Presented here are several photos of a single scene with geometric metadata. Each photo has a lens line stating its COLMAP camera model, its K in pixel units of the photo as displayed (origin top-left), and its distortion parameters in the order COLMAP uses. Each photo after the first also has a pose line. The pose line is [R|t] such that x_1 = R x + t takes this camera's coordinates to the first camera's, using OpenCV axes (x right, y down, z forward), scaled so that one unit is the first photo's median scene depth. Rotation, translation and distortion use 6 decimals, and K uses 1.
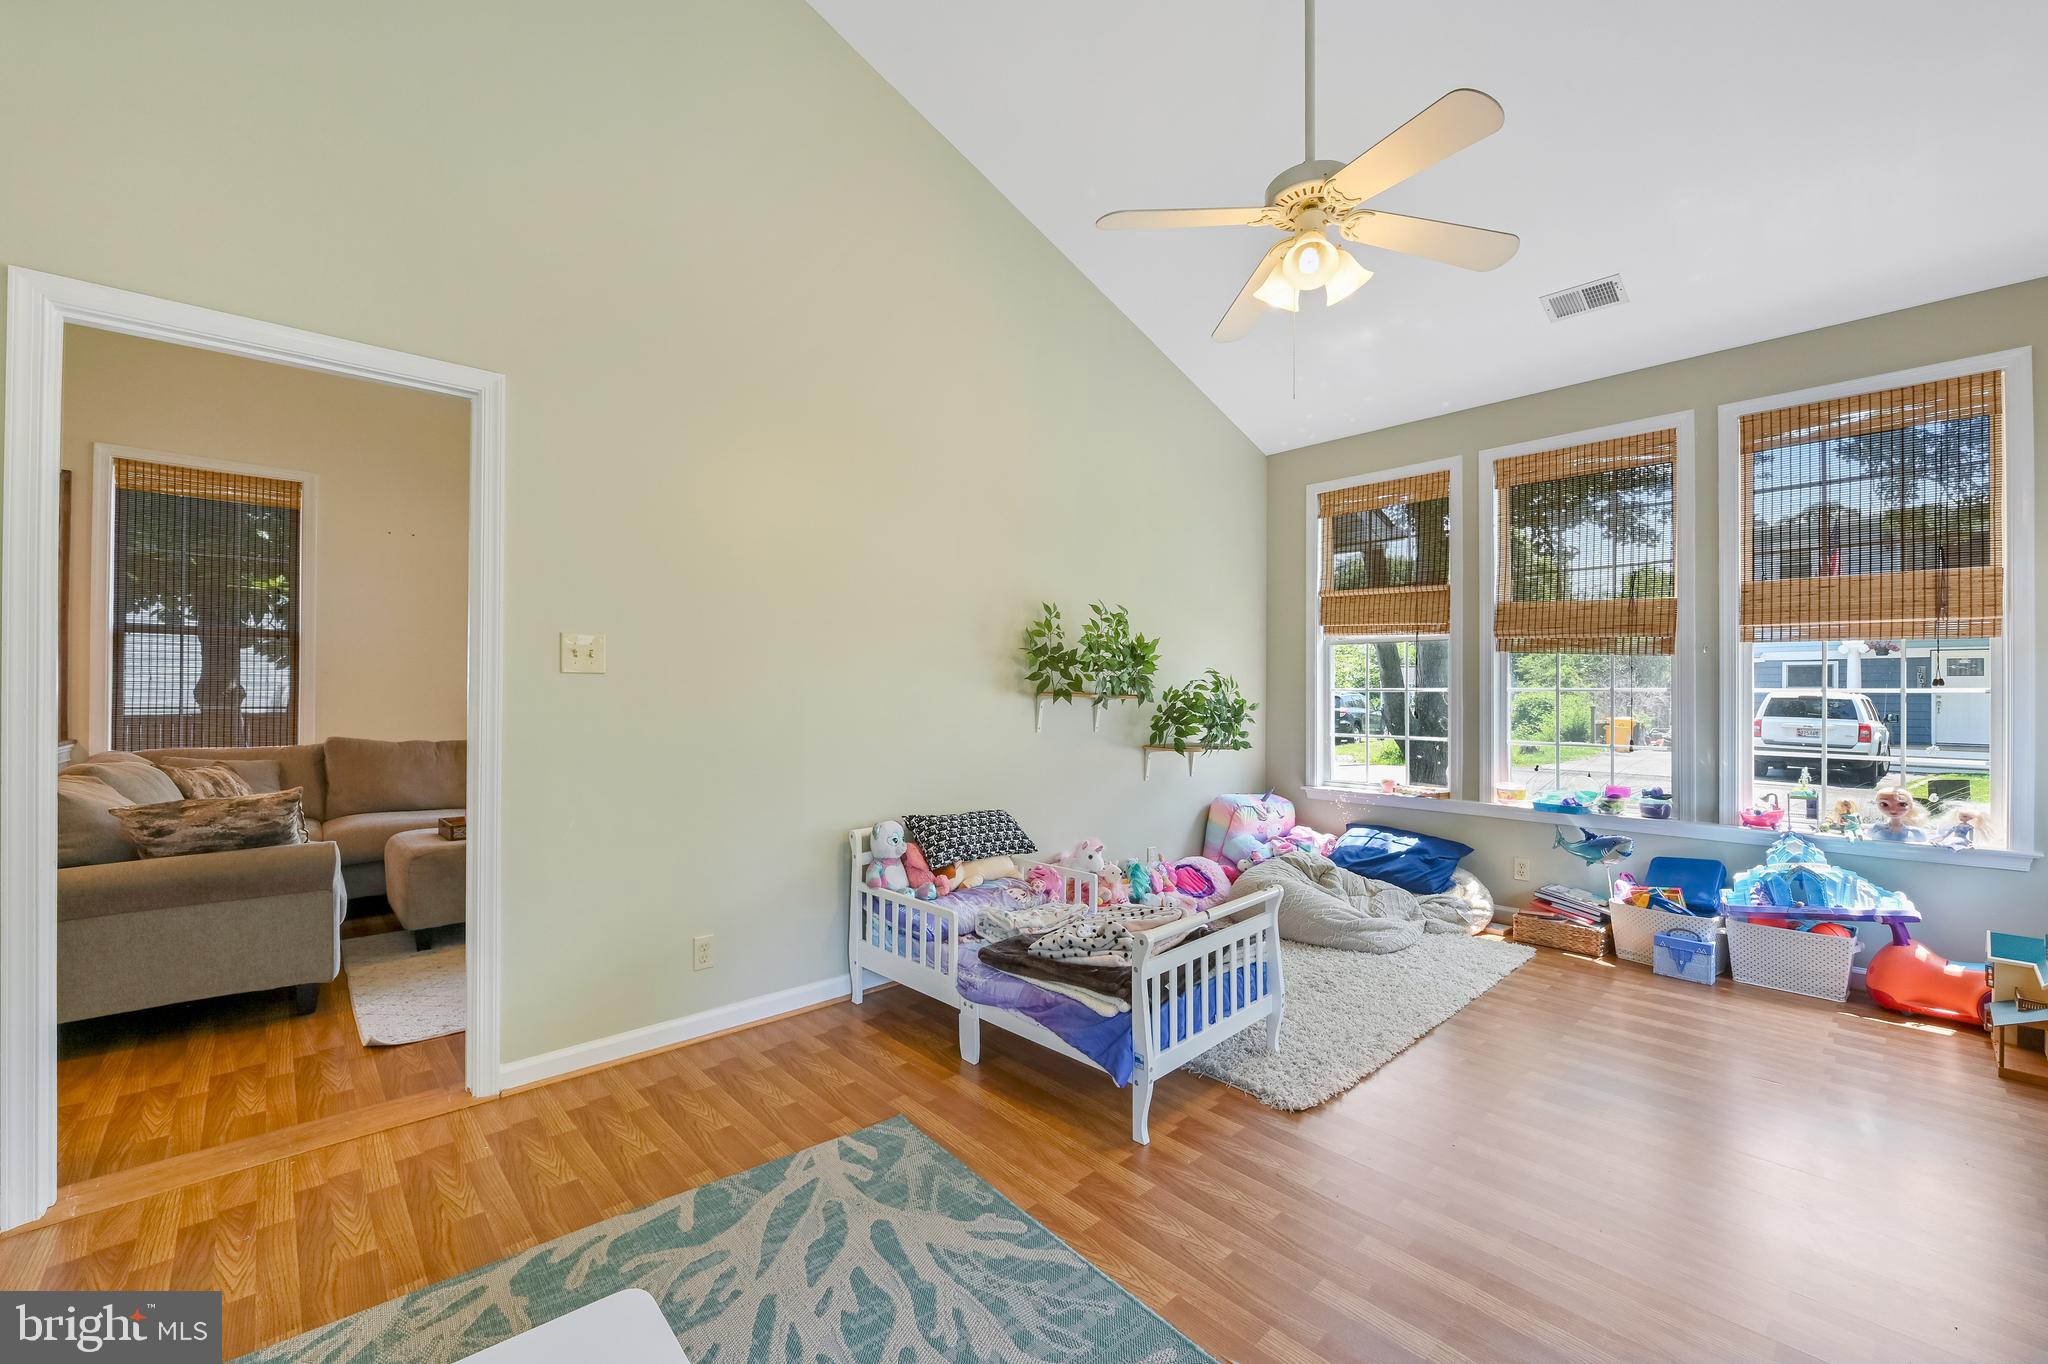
lens RADIAL K [[826.9, 0, 1016.7], [0, 826.9, 679.8], [0, 0, 1]] dist [-0.001148, -0.000918]
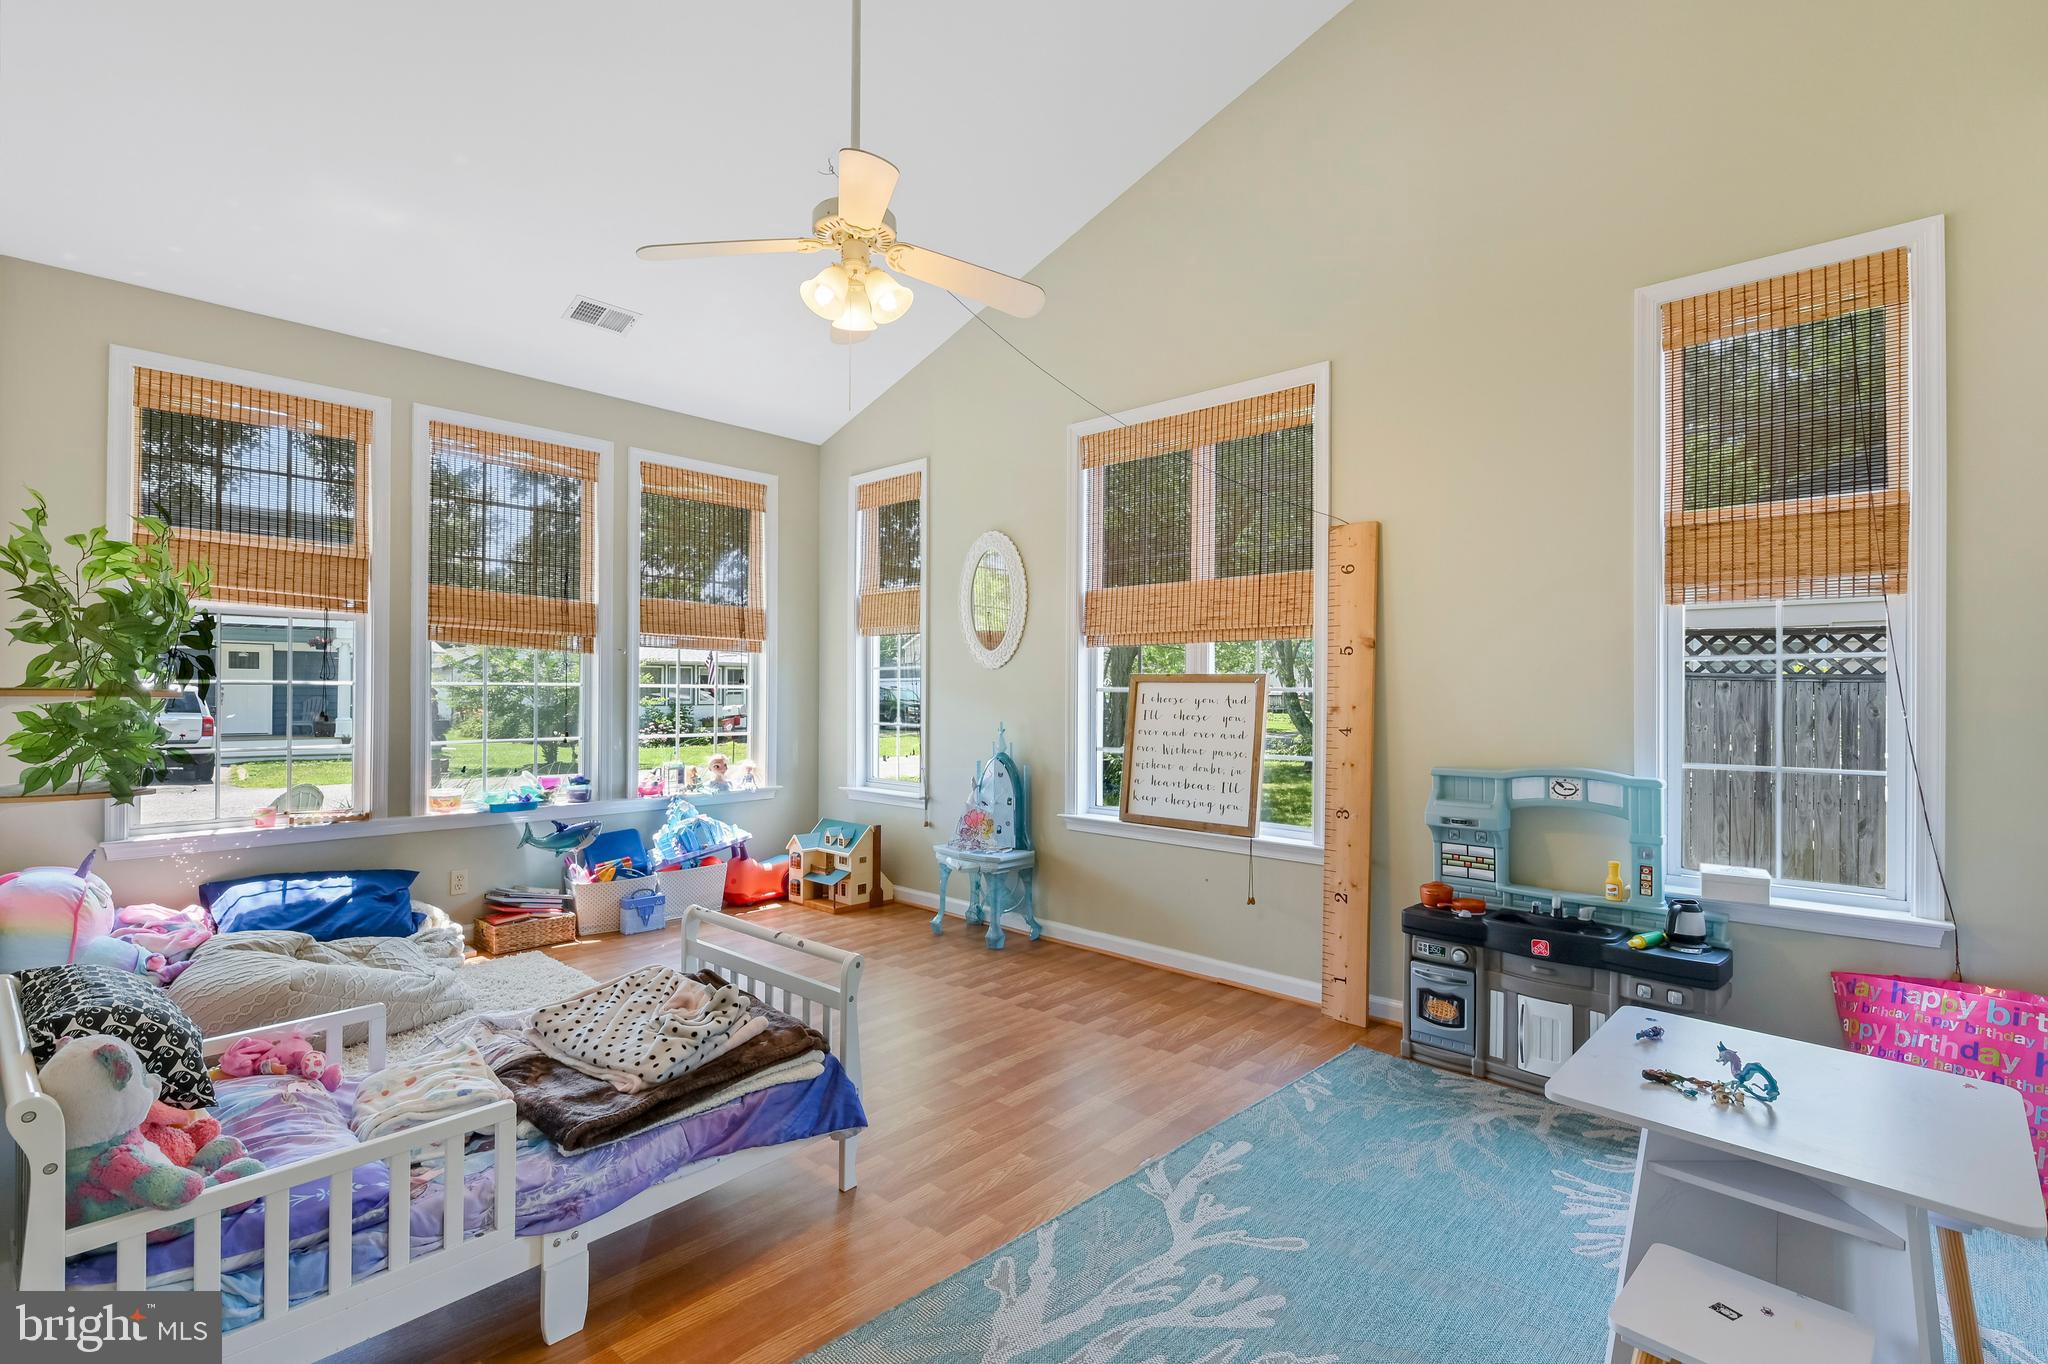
lens RADIAL K [[924.1, 0, 1035.1], [0, 924.1, 683.5], [0, 0, 1]] dist [-0.016374, 0.000241]
pose [[-0.099229, 0.004626, 0.995054, -0.601223], [-0.018674, 0.999804, -0.006510, 0.007454], [-0.994889, -0.019227, -0.099123, 0.625390]]
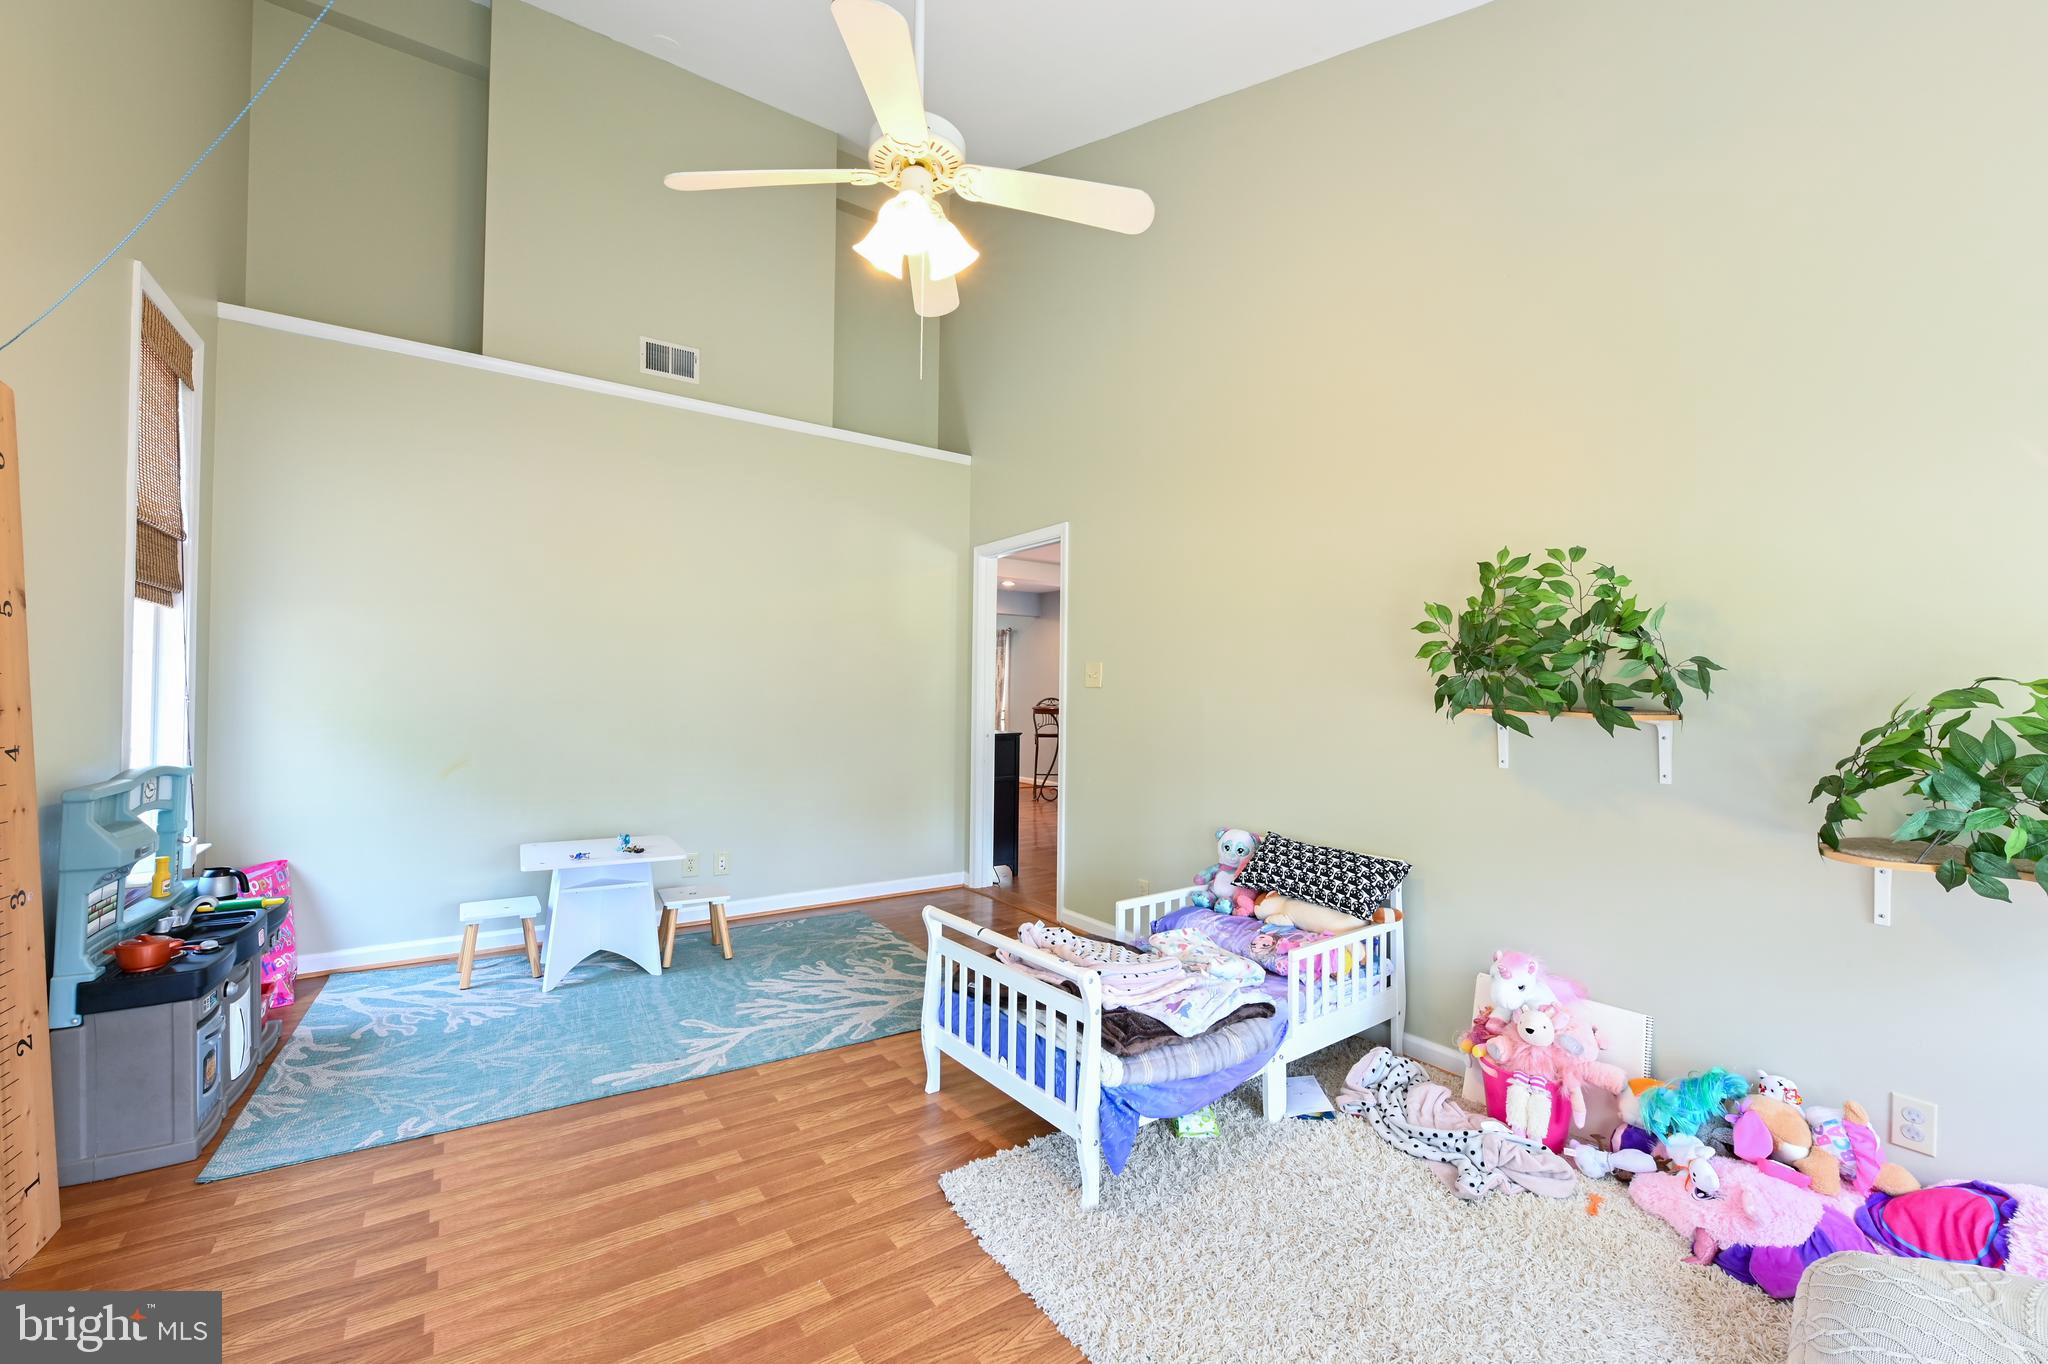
lens RADIAL K [[826.9, 0, 1011.2], [0, 826.9, 695.3], [0, 0, 1]] dist [-0.001148, -0.000918]
pose [[-0.155524, -0.003221, -0.987827, 0.862732], [-0.000198, 0.999995, -0.003230, 0.015223], [0.987832, -0.000306, -0.155524, 0.884584]]
